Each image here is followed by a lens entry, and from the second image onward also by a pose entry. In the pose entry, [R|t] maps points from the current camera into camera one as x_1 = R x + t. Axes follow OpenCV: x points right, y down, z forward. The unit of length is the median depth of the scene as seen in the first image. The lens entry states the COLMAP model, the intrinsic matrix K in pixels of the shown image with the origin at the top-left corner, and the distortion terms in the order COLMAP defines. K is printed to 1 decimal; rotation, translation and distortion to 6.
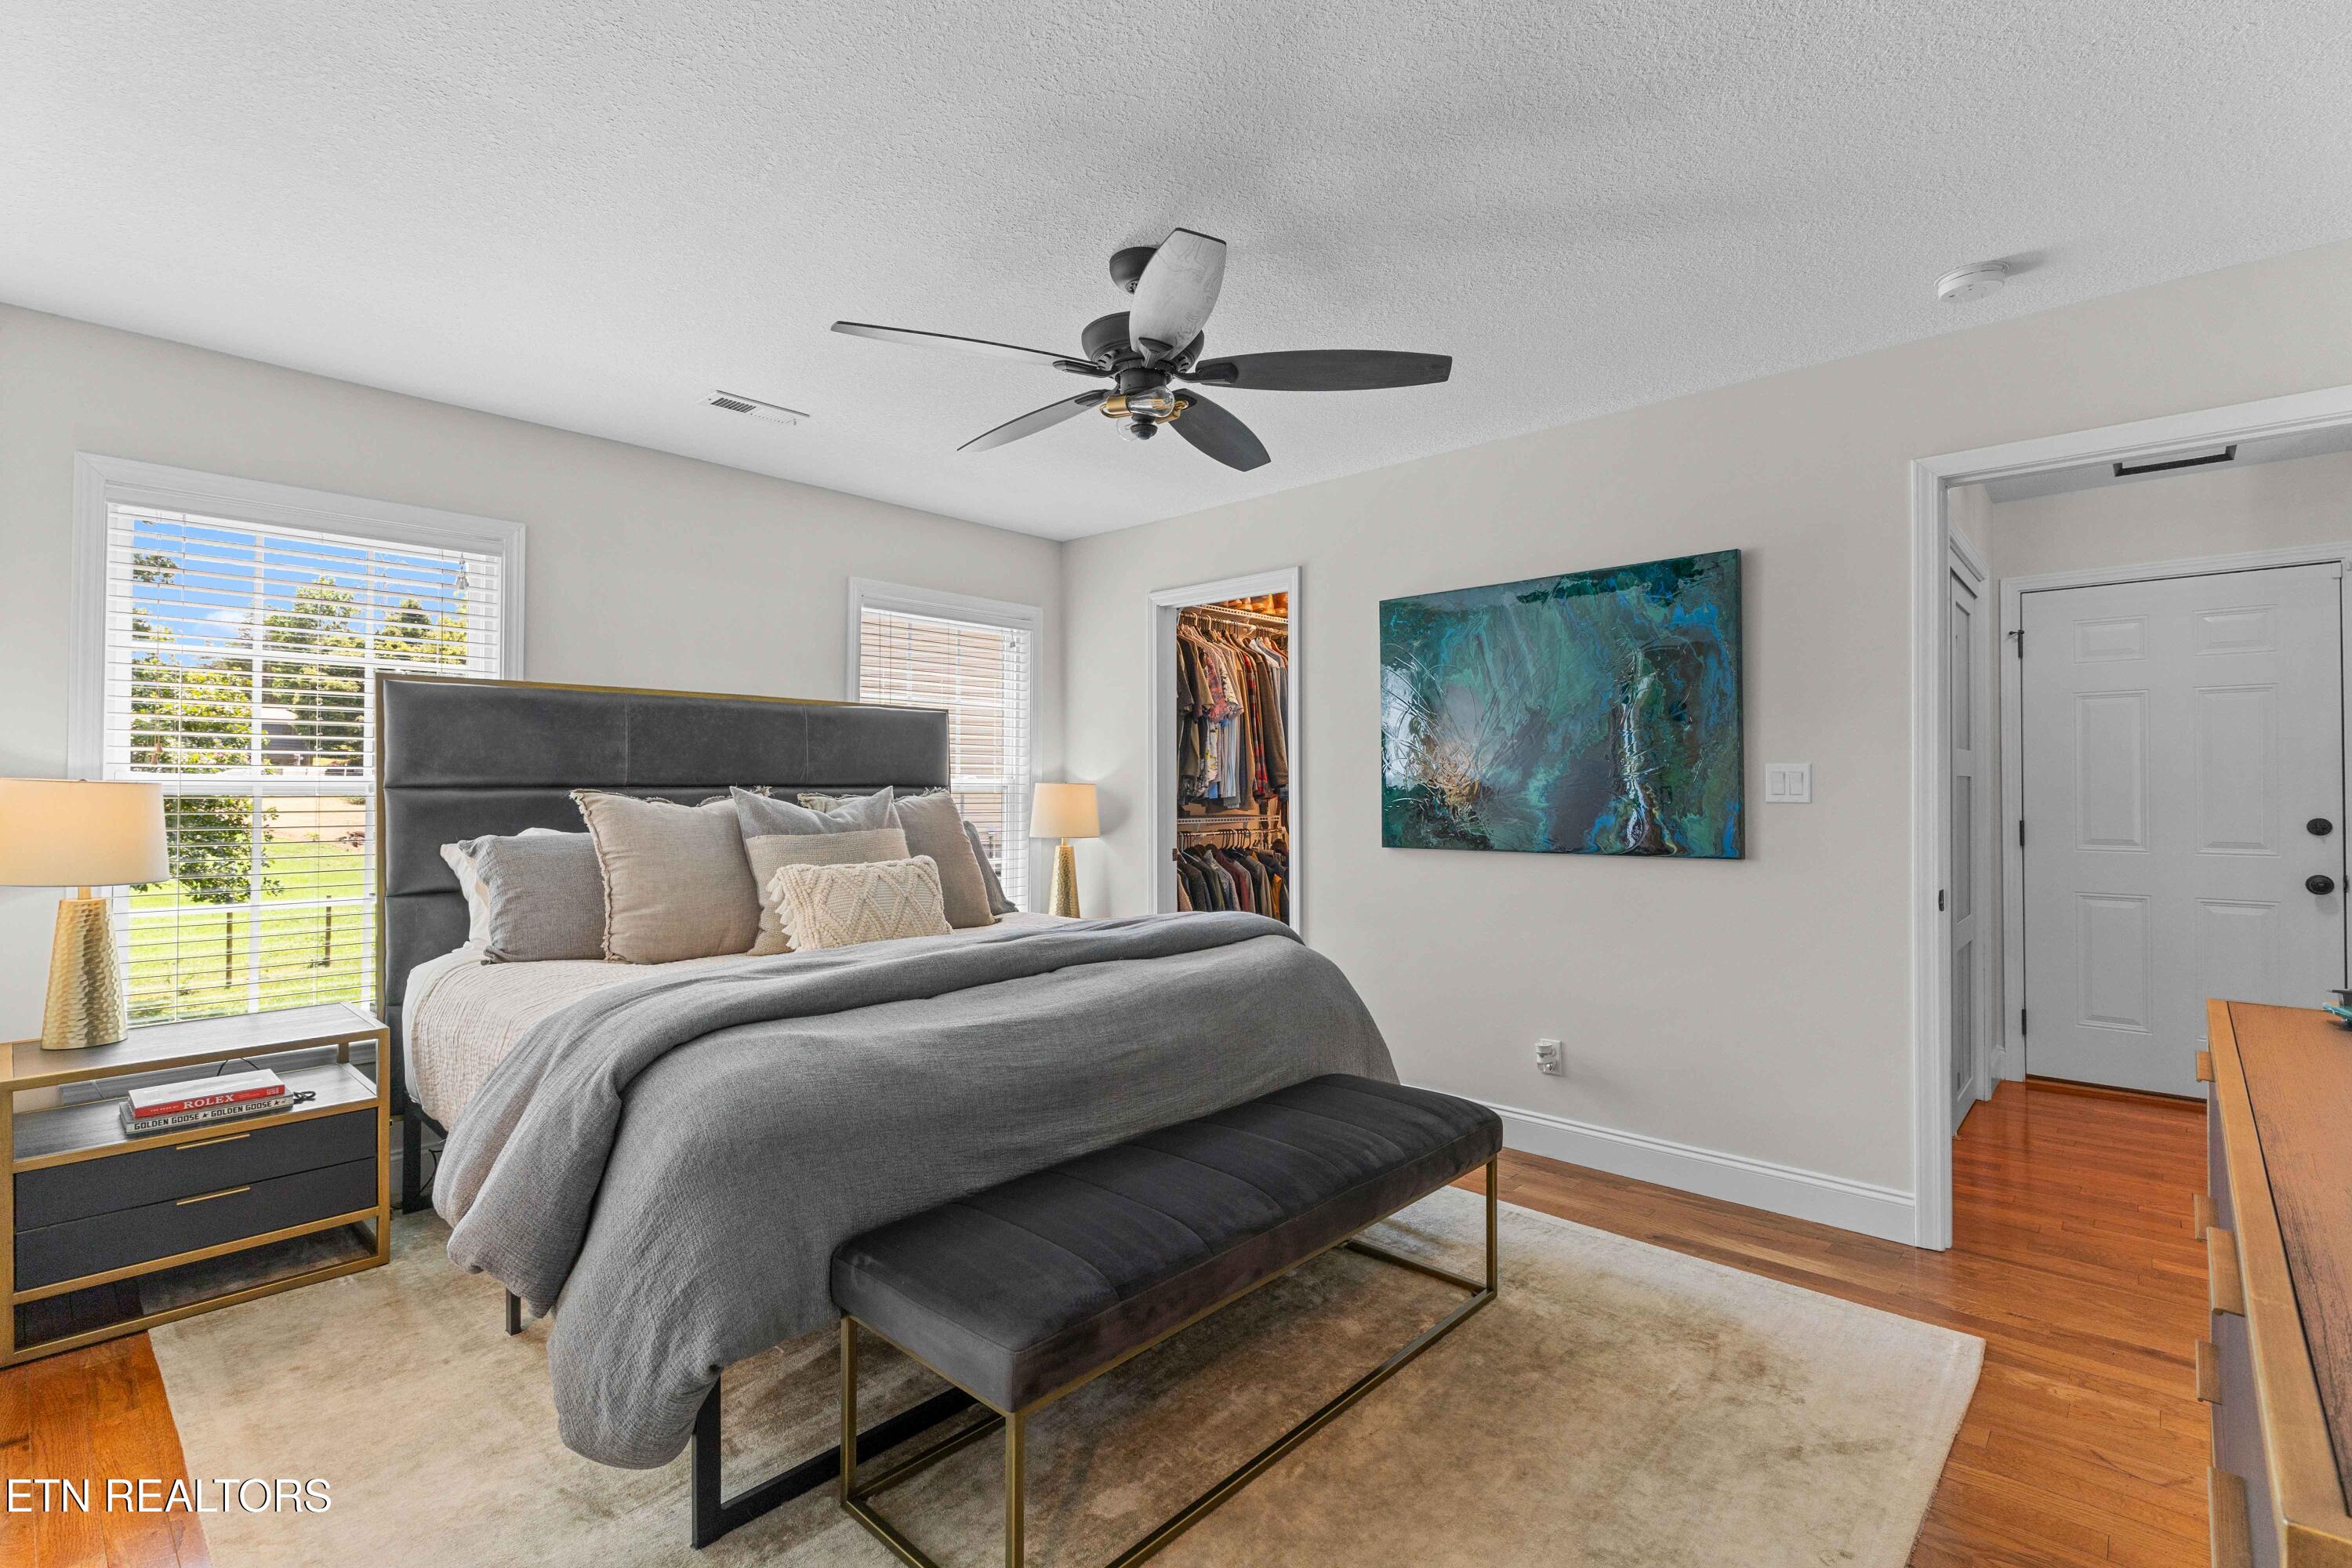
lens RADIAL K [[1073.5, 0, 1172.8], [0, 1073.5, 774.0], [0, 0, 1]] dist [0.002100, 0.000130]
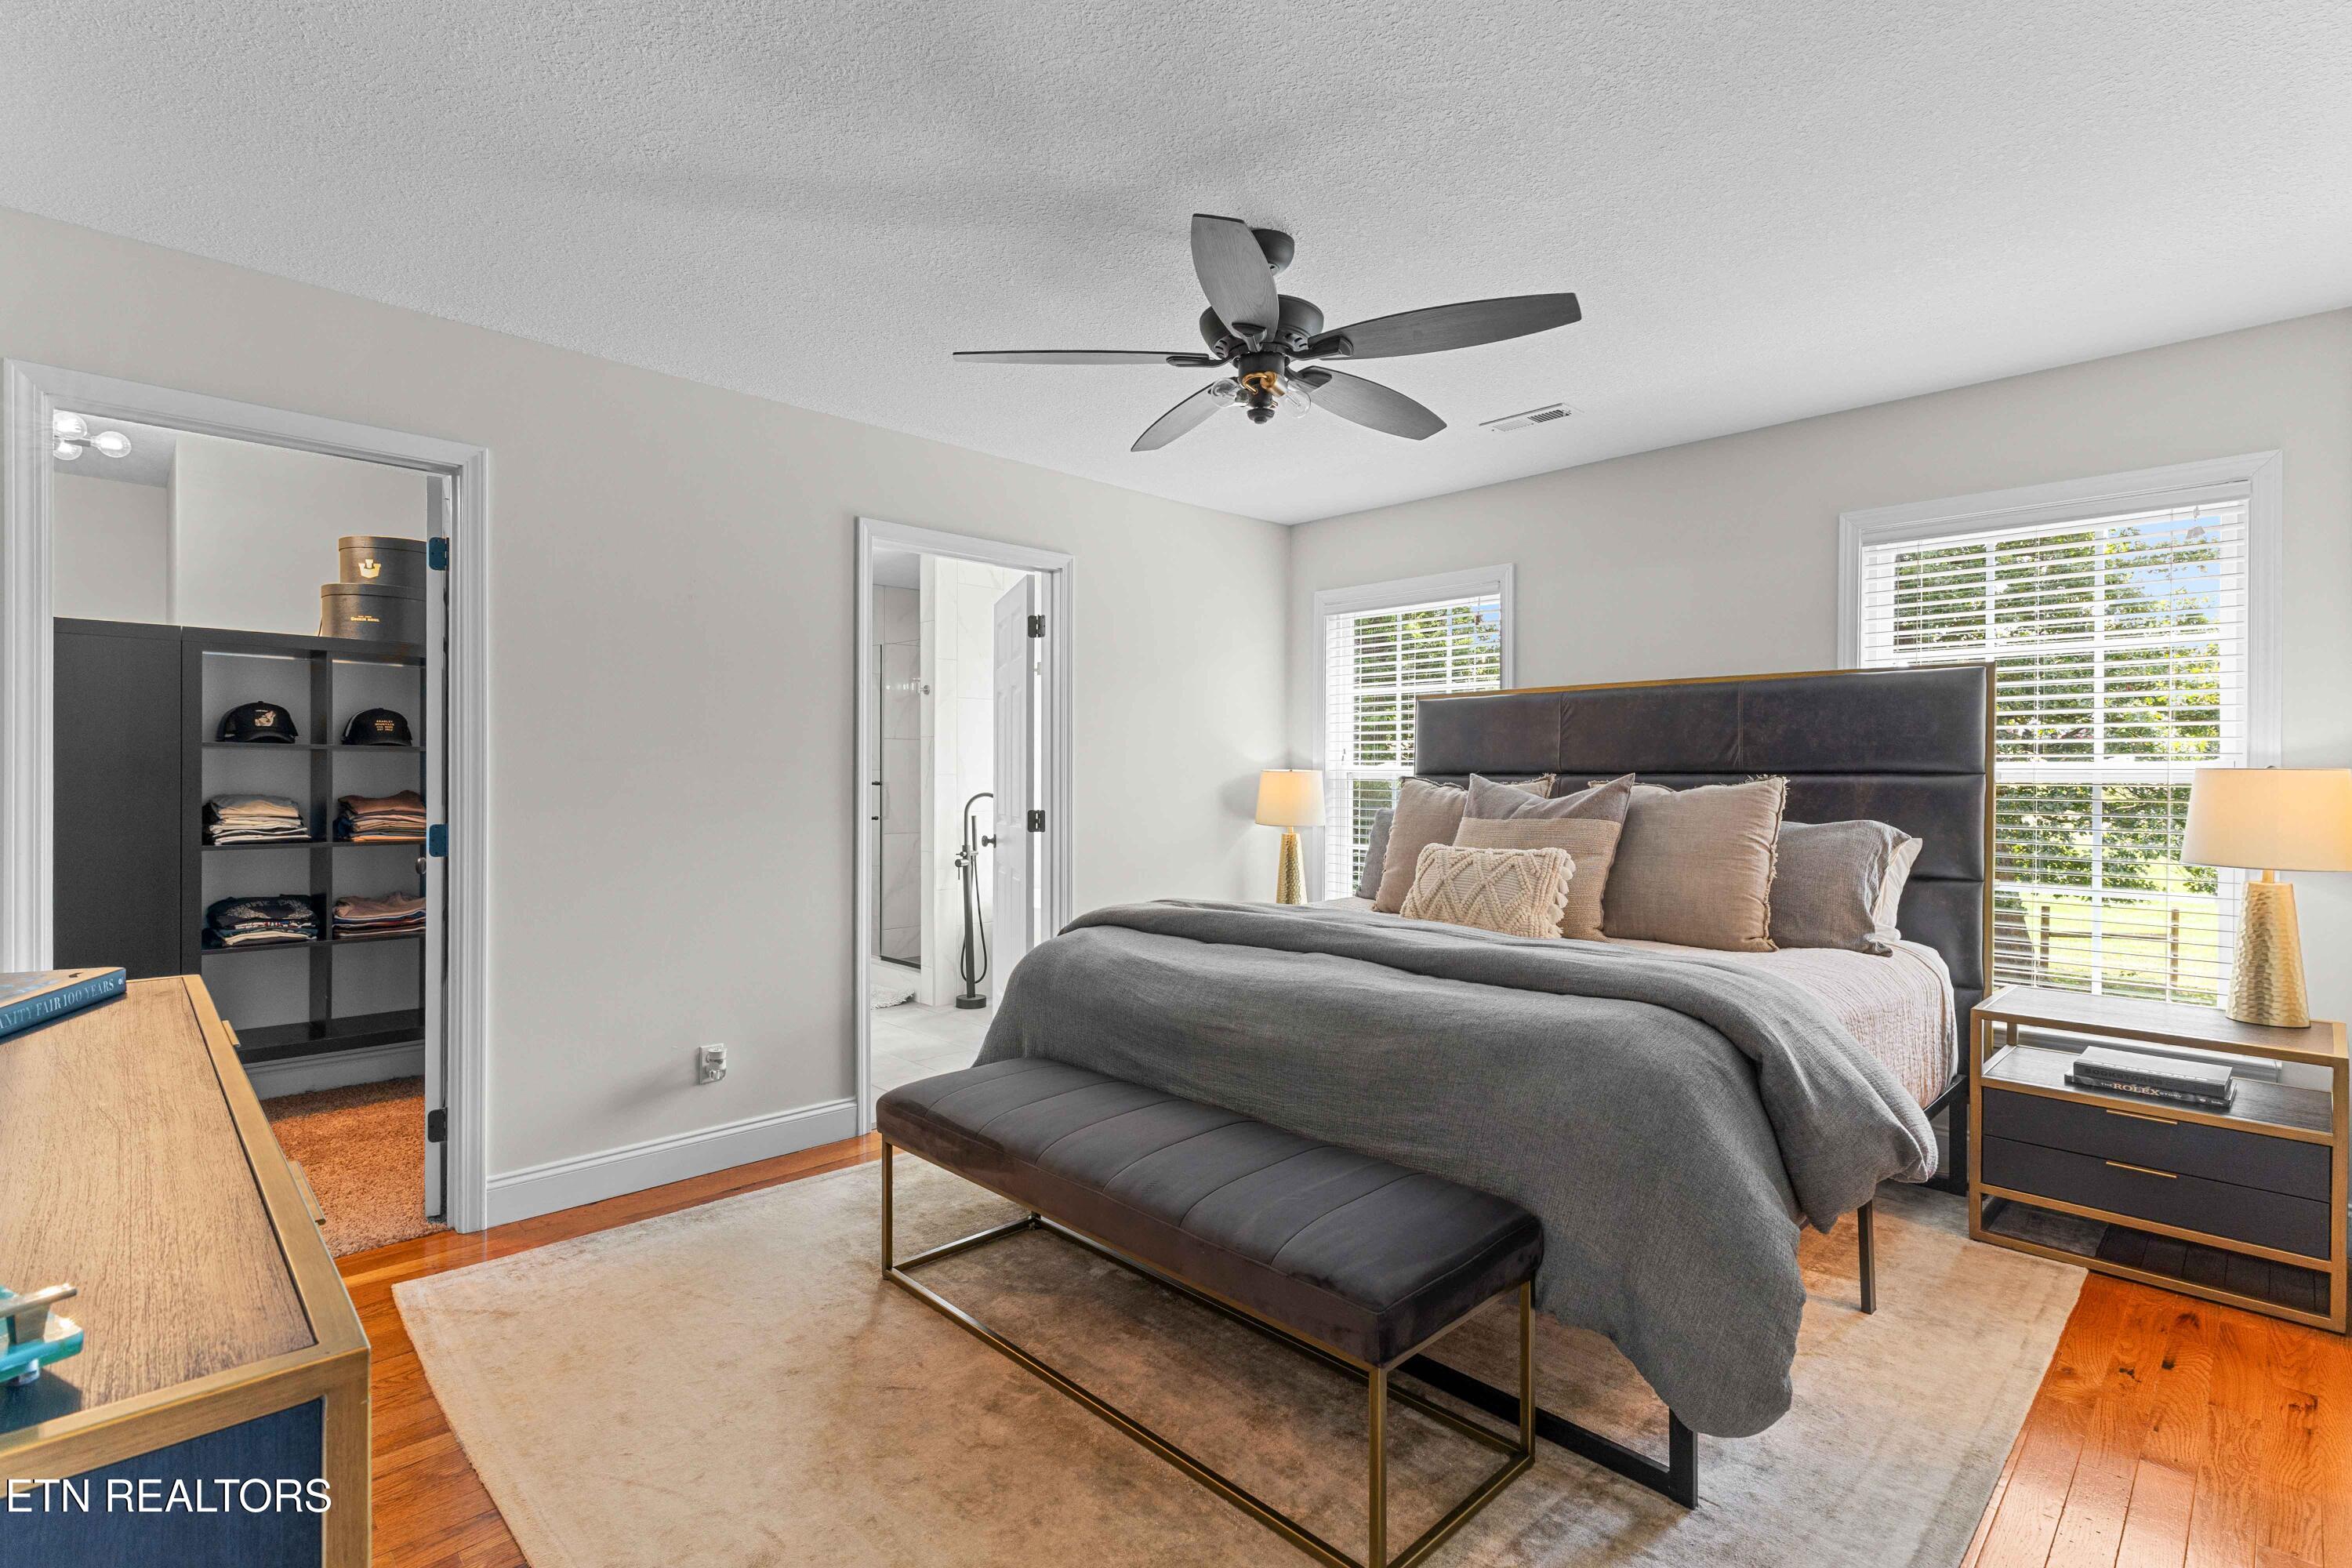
lens RADIAL K [[1073.5, 0, 1173.0], [0, 1073.5, 787.9], [0, 0, 1]] dist [0.002100, 0.000130]
pose [[-0.045689, 0.017813, -0.998797, 0.569984], [0.019221, 0.999672, 0.016950, 0.000169], [0.998771, -0.018423, -0.046017, 0.563215]]
